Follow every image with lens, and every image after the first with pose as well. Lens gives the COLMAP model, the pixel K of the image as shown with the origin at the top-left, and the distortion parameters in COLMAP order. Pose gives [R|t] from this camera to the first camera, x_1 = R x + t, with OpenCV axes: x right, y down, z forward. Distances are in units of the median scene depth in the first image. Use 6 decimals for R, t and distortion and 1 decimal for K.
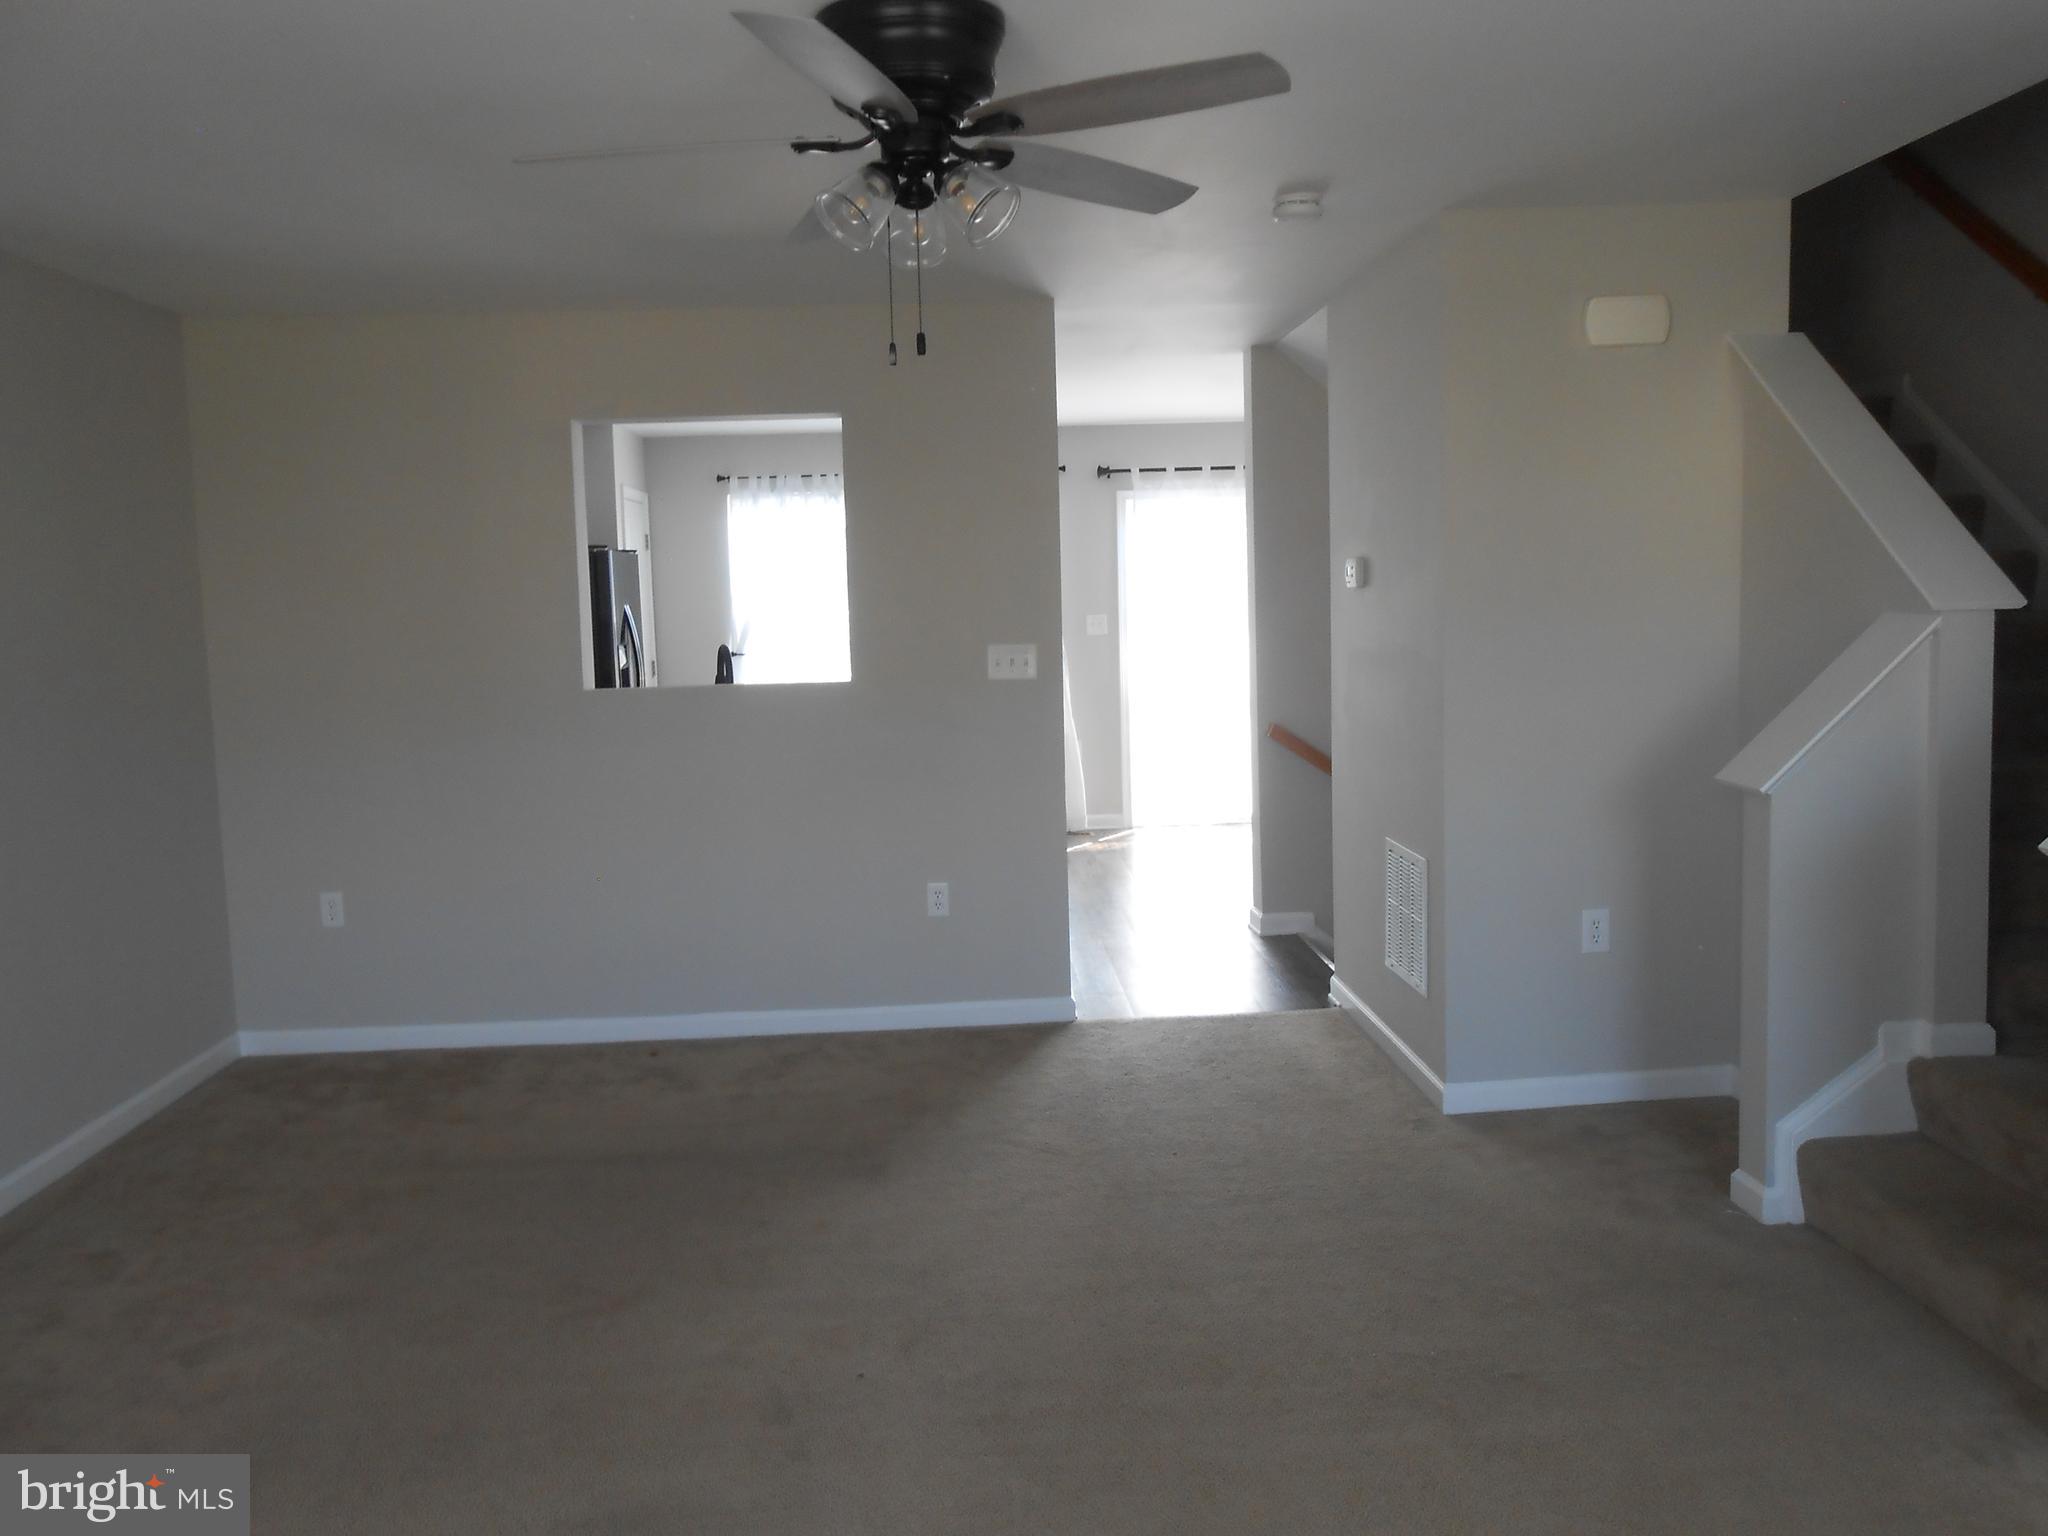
lens RADIAL K [[1652.4, 0, 1024.0], [0, 1652.4, 768.0], [0, 0, 1]] dist [0.004284, 0.001780]
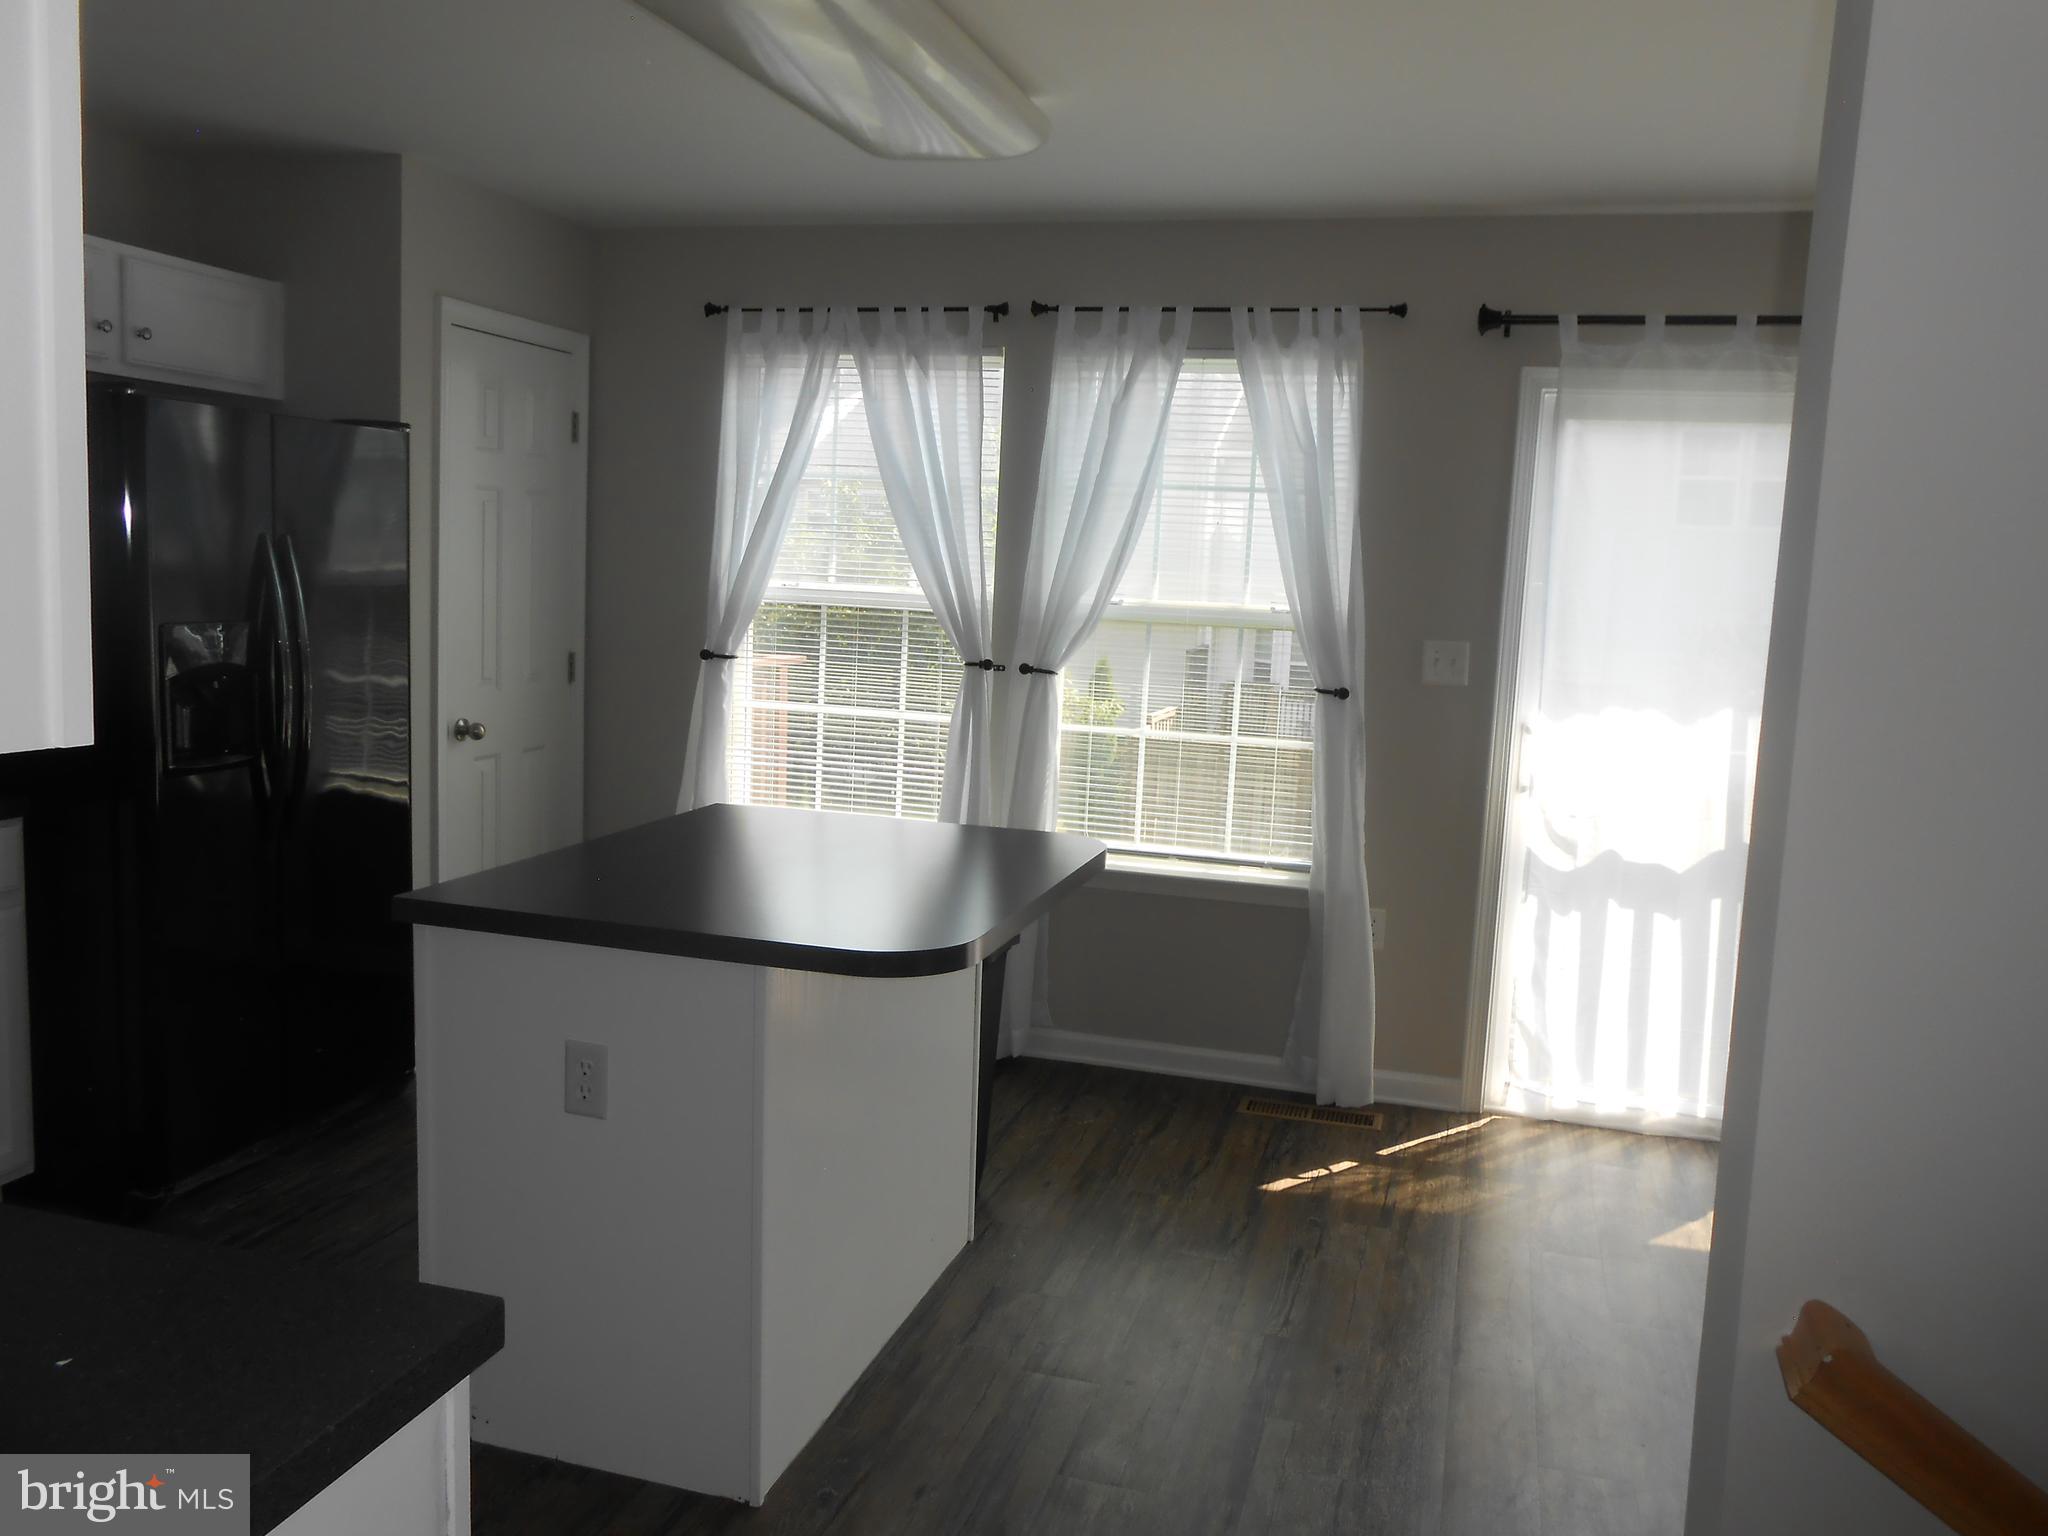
lens RADIAL K [[1652.4, 0, 1024.0], [0, 1652.4, 768.0], [0, 0, 1]] dist [0.004284, 0.001780]
pose [[0.945110, 0.114310, -0.306104, 0.126978], [-0.103546, 0.993304, 0.051232, -0.114700], [0.309911, -0.016724, 0.950618, 0.877462]]
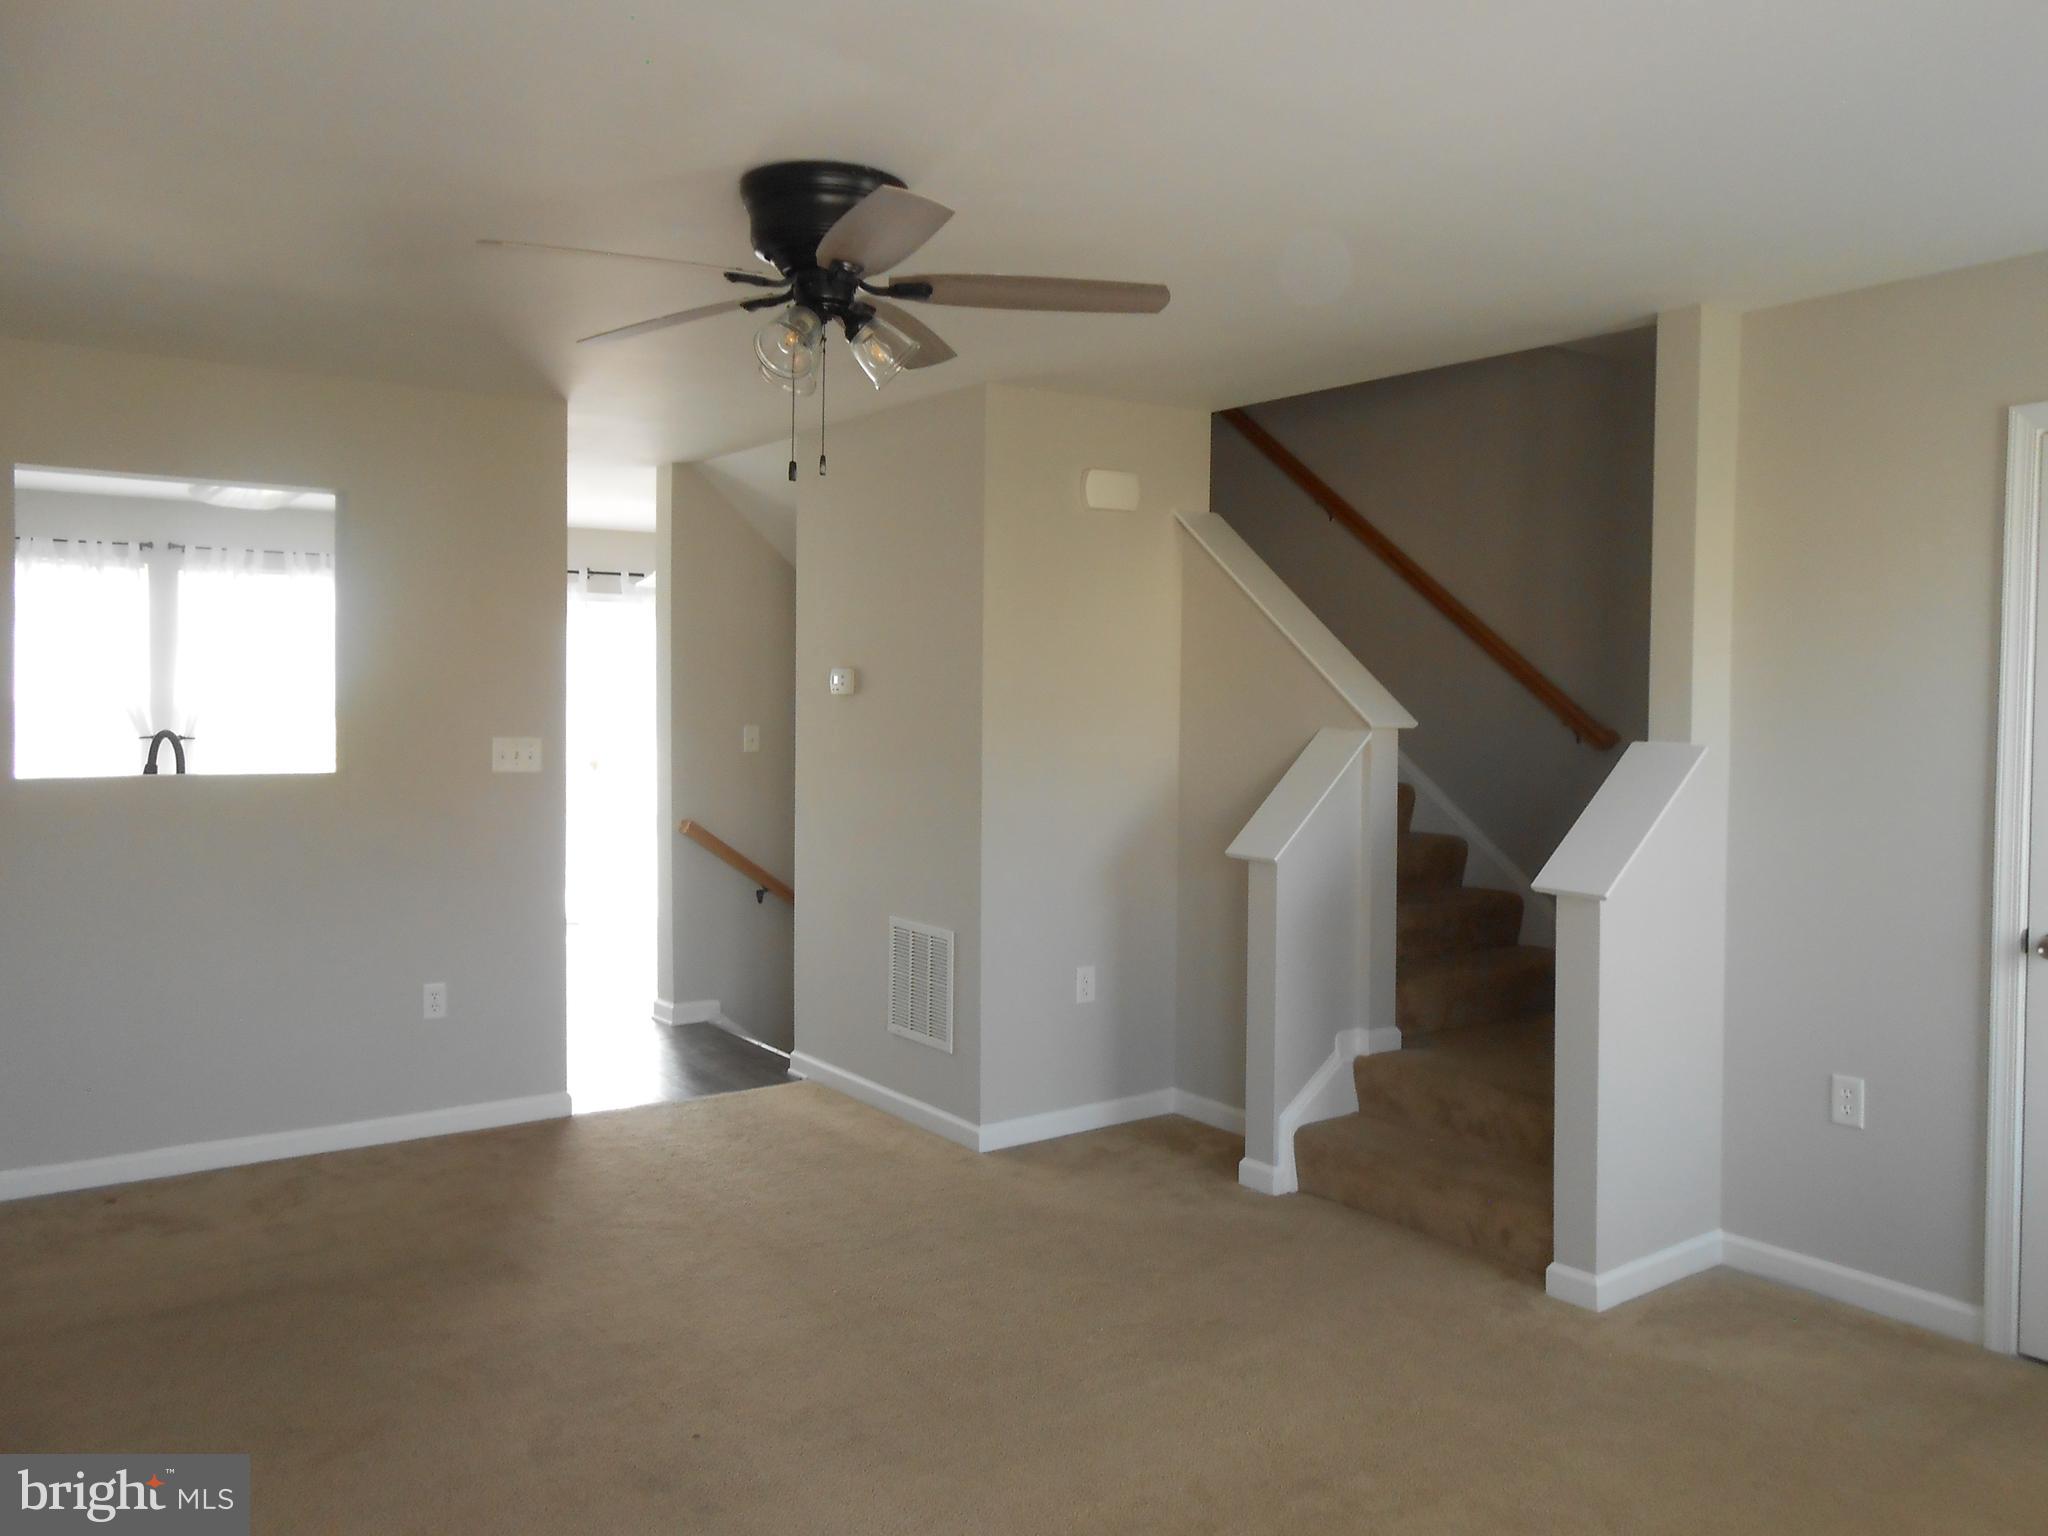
lens RADIAL K [[1679.2, 0, 1024.0], [0, 1679.2, 768.0], [0, 0, 1]] dist [-0.060398, 0.187326]
pose [[0.836393, 0.015163, 0.547921, -0.306603], [0.021979, 0.997886, -0.061166, 0.011769], [-0.547690, 0.063201, 0.834291, -0.005951]]
